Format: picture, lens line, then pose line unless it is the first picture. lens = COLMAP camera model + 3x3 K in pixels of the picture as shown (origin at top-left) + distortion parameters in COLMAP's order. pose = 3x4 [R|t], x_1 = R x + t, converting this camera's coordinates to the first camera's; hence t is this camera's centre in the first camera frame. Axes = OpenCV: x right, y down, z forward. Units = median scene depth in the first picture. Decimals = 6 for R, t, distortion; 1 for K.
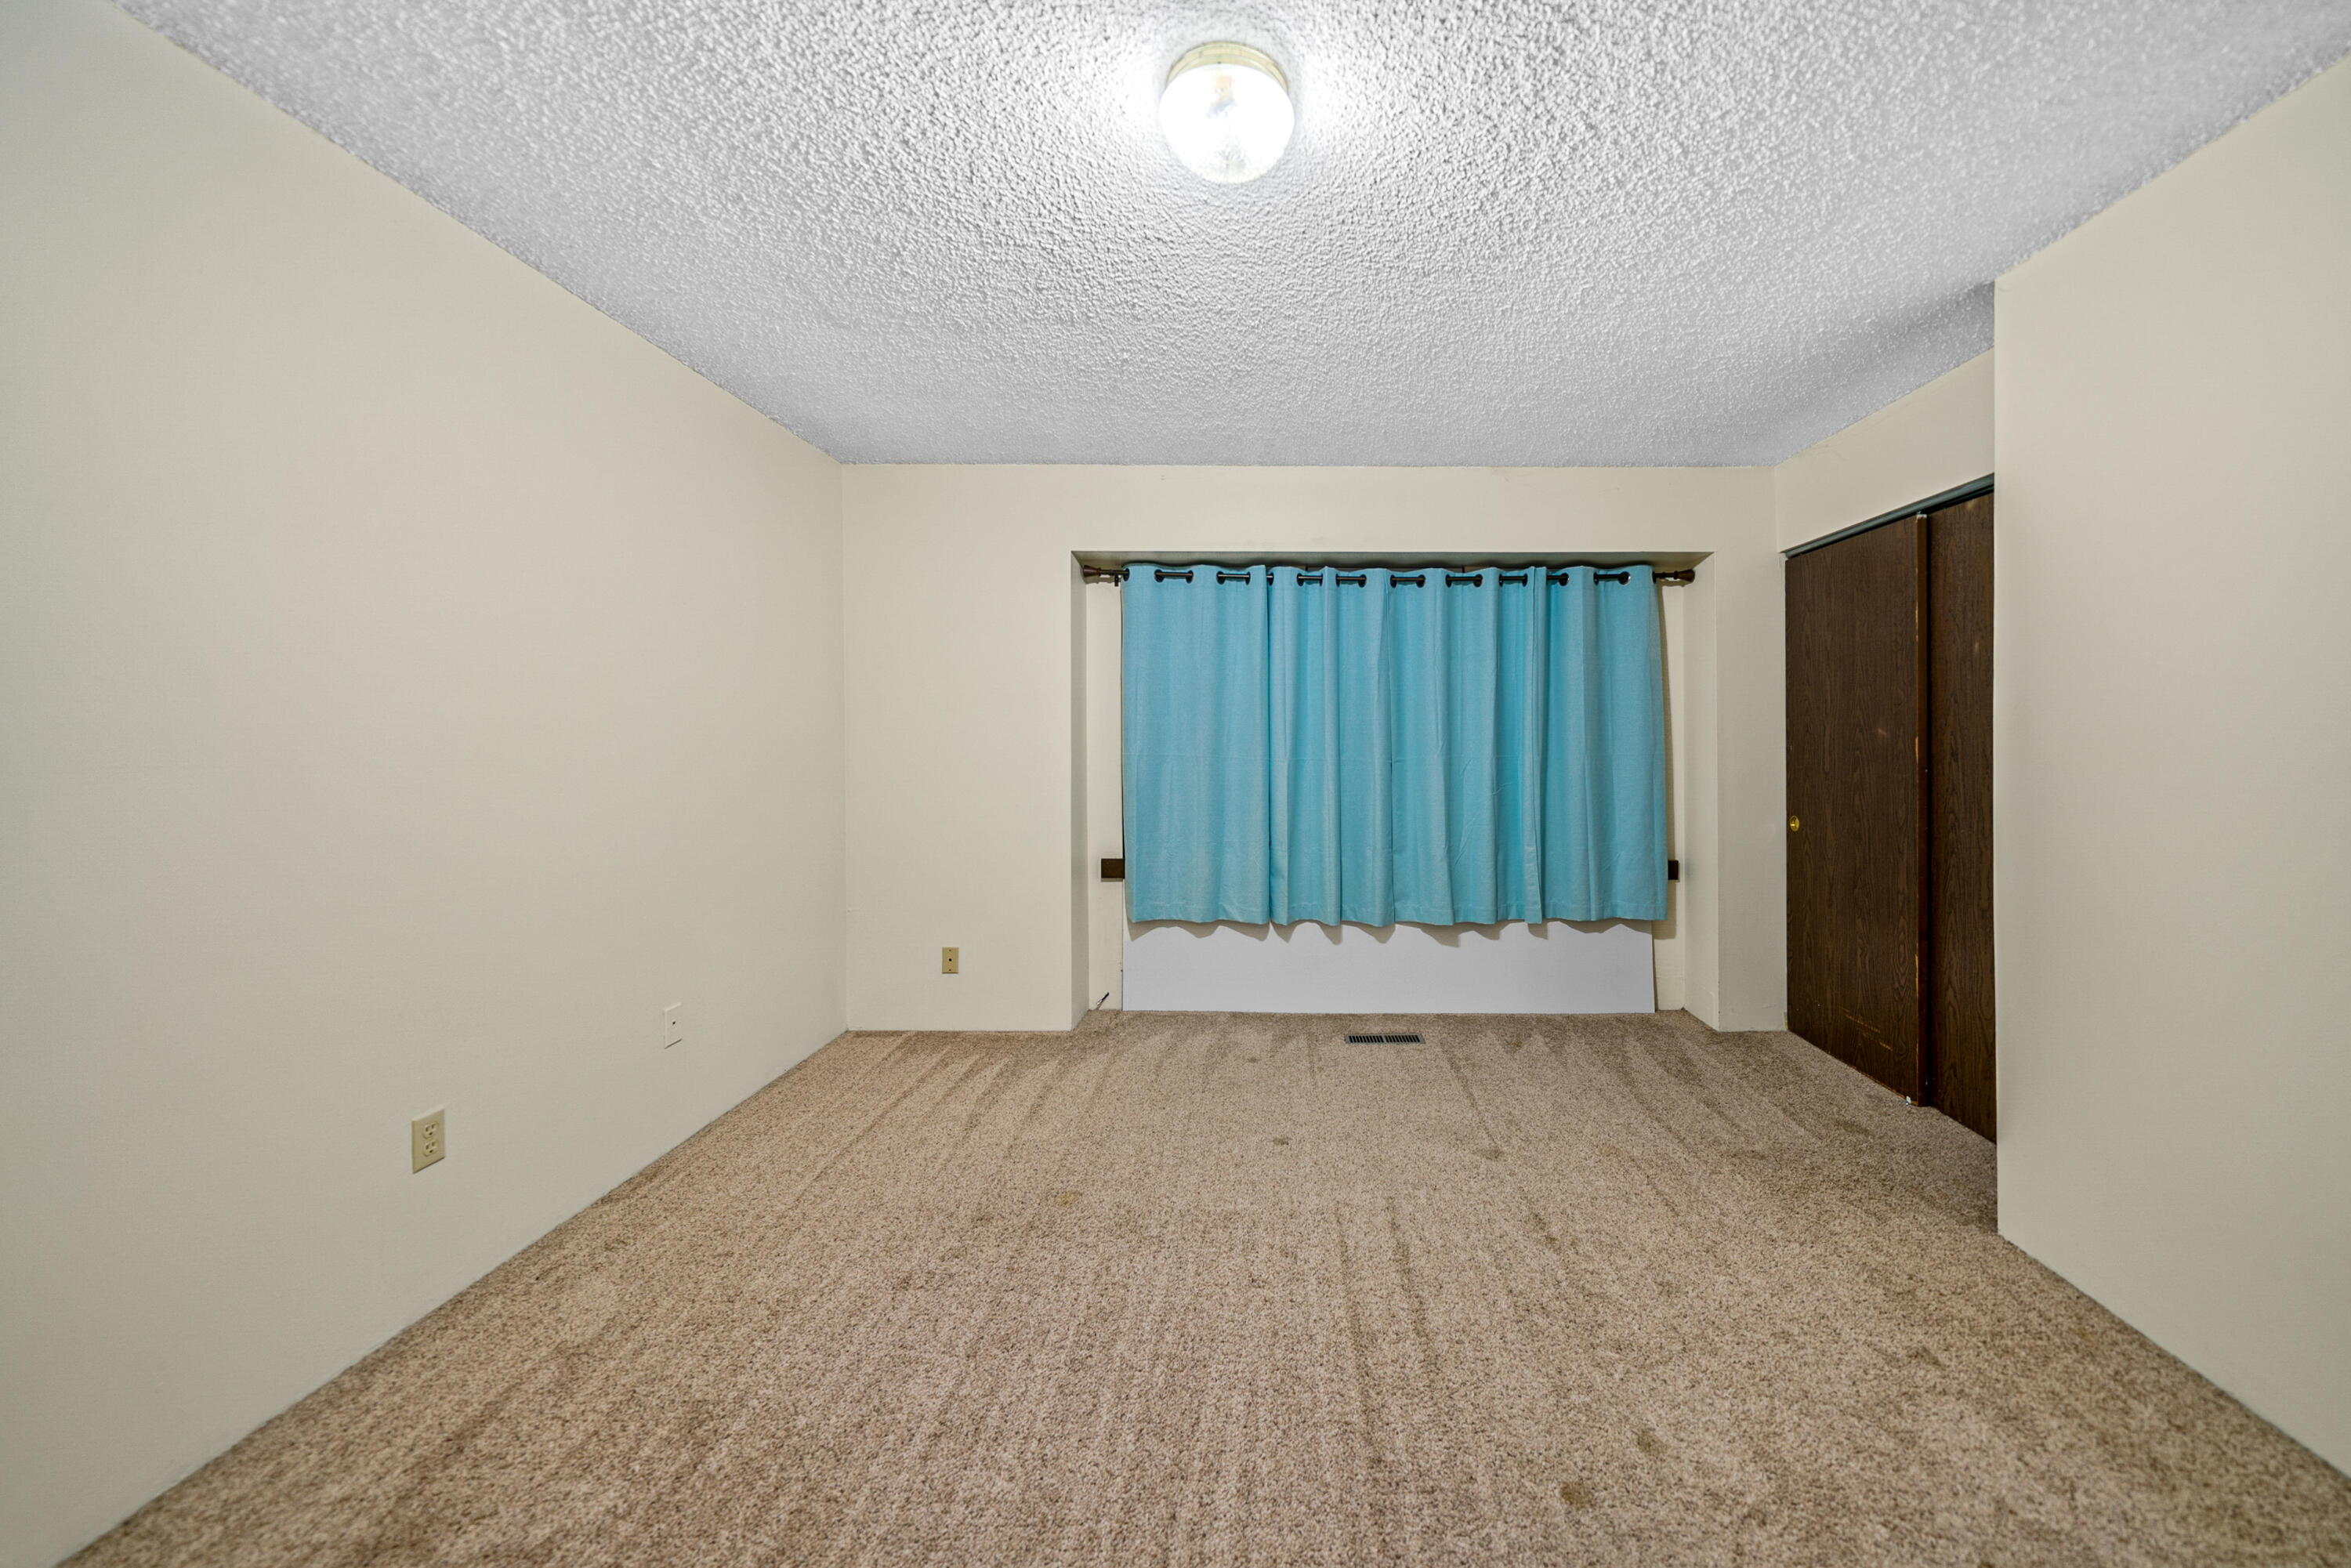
lens RADIAL K [[818.0, 0, 1224.1], [0, 818.0, 750.7], [0, 0, 1]] dist [-0.000985, -0.000046]
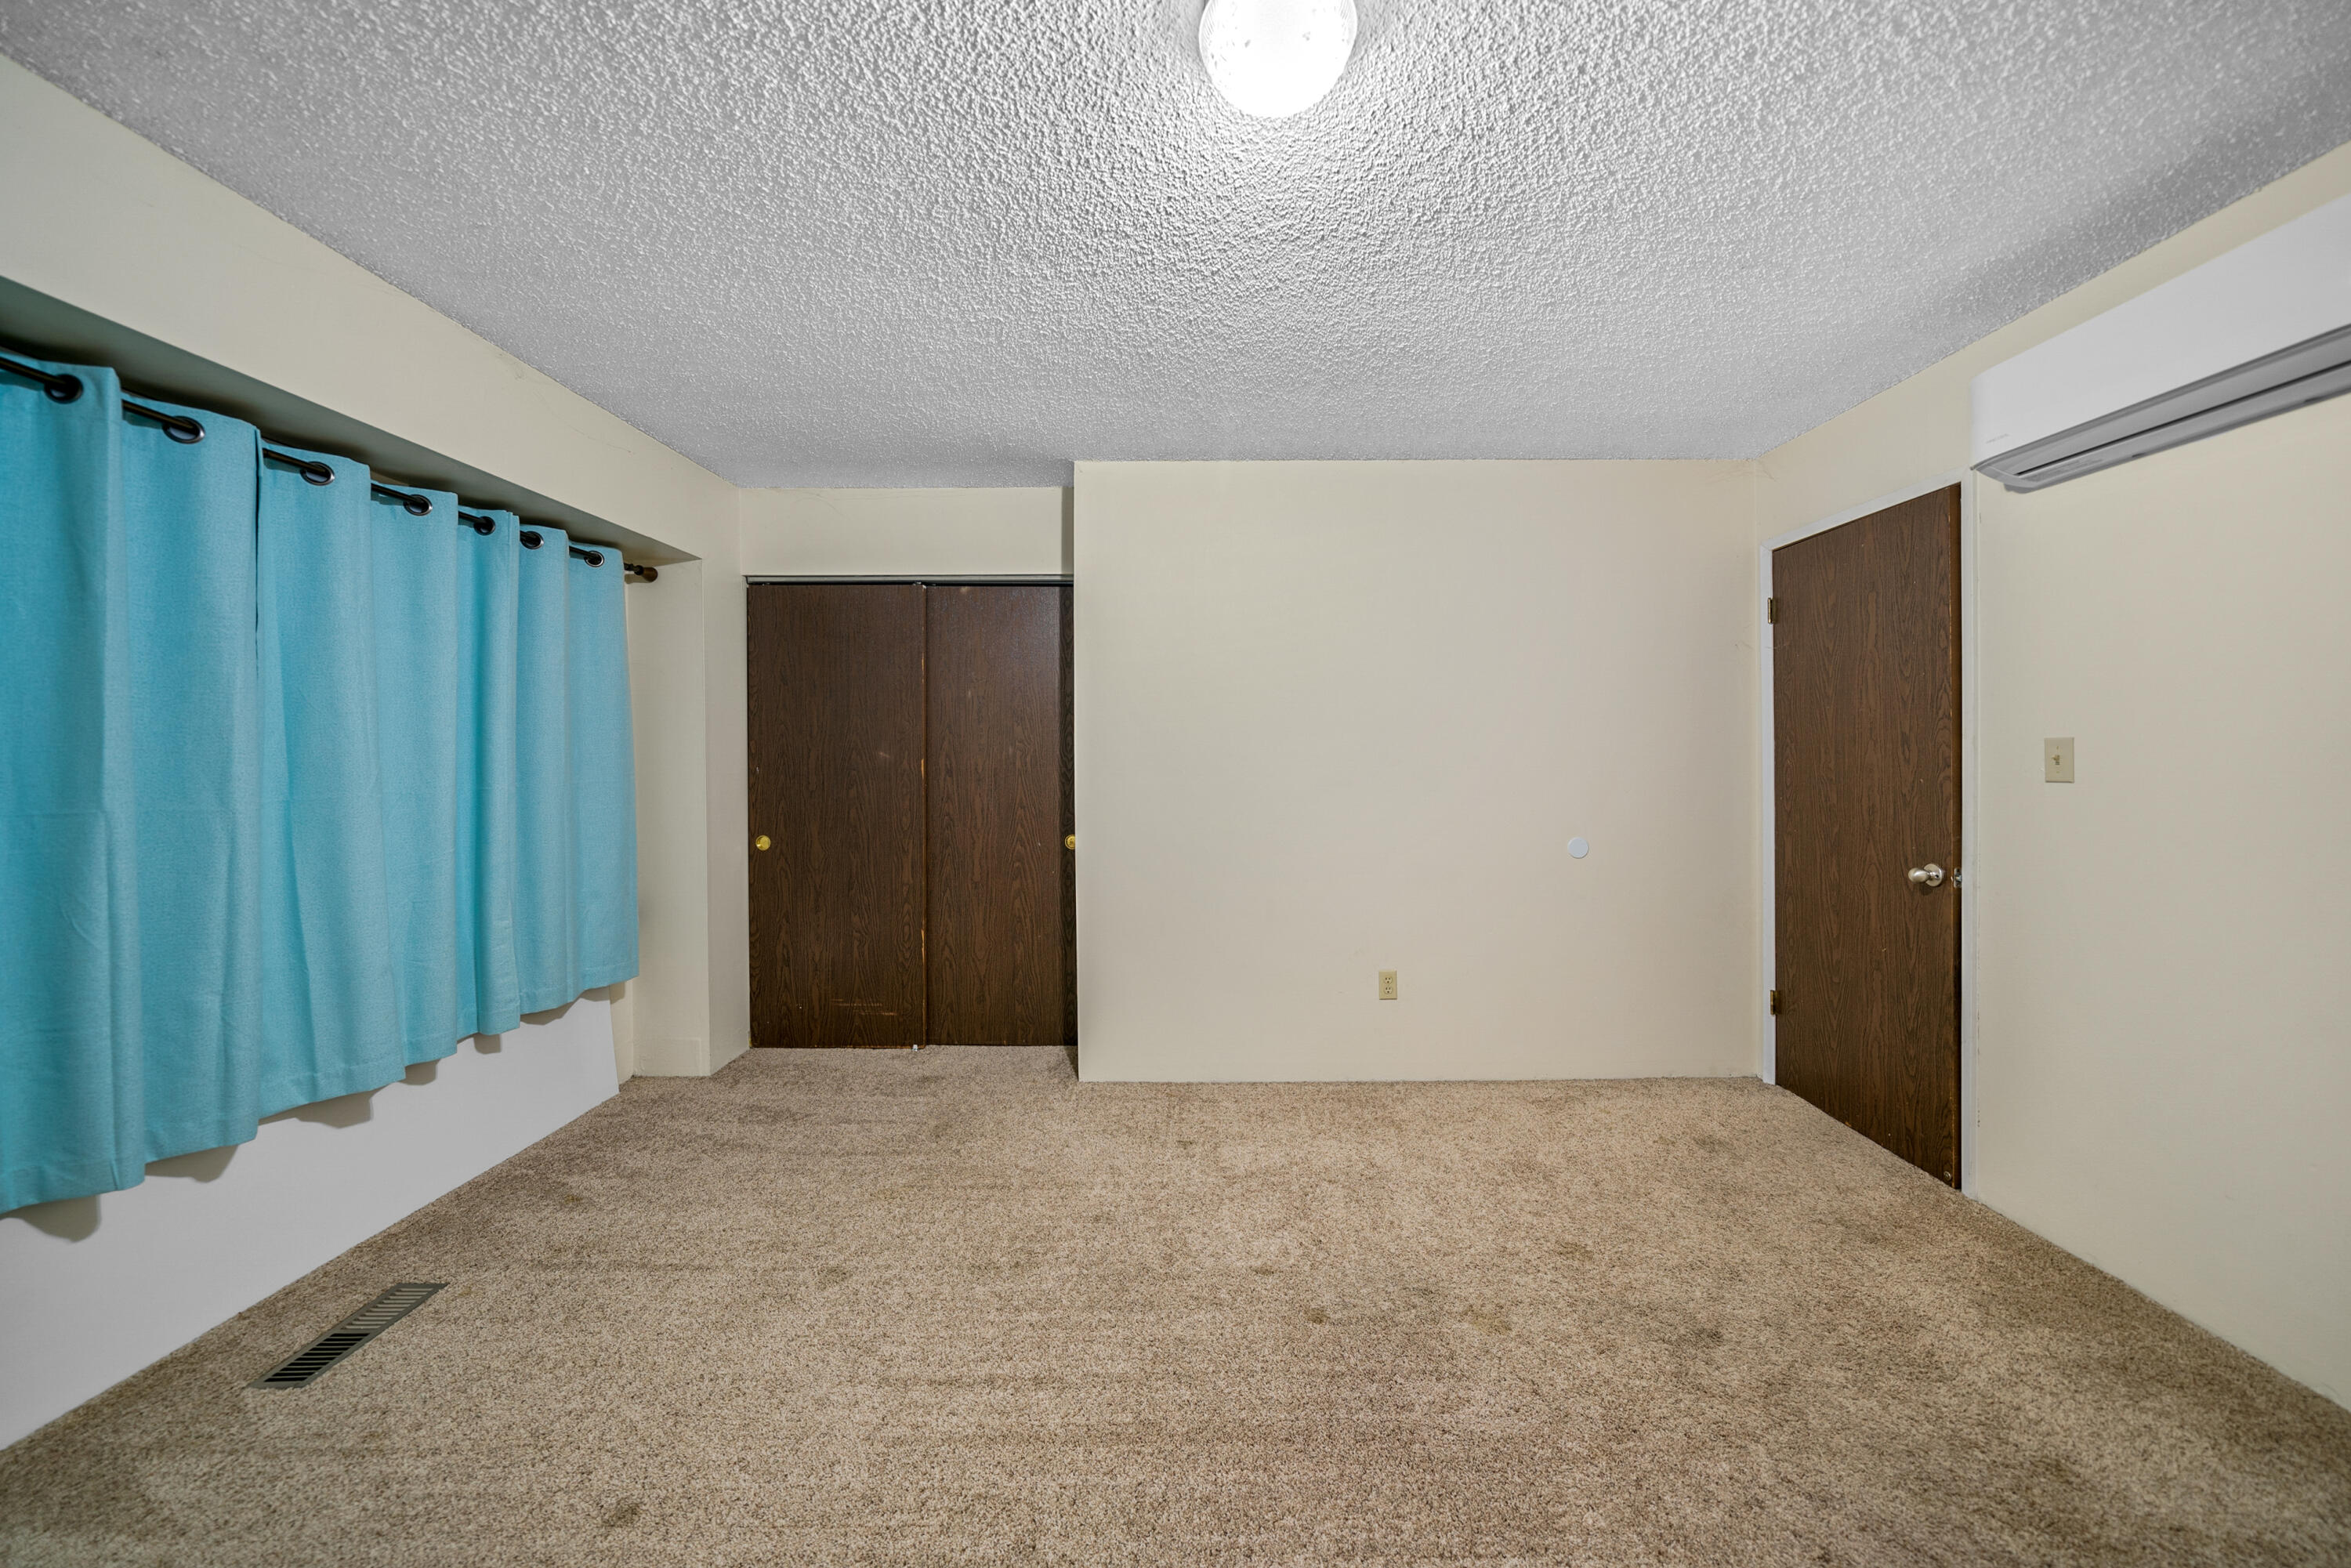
lens RADIAL K [[818.0, 0, 1224.1], [0, 818.0, 750.7], [0, 0, 1]] dist [-0.000985, -0.000046]
pose [[-0.041069, 0.010071, 0.999106, -0.383379], [0.015554, 0.999834, -0.009439, -0.008555], [-0.999035, 0.015152, -0.041219, 0.491753]]
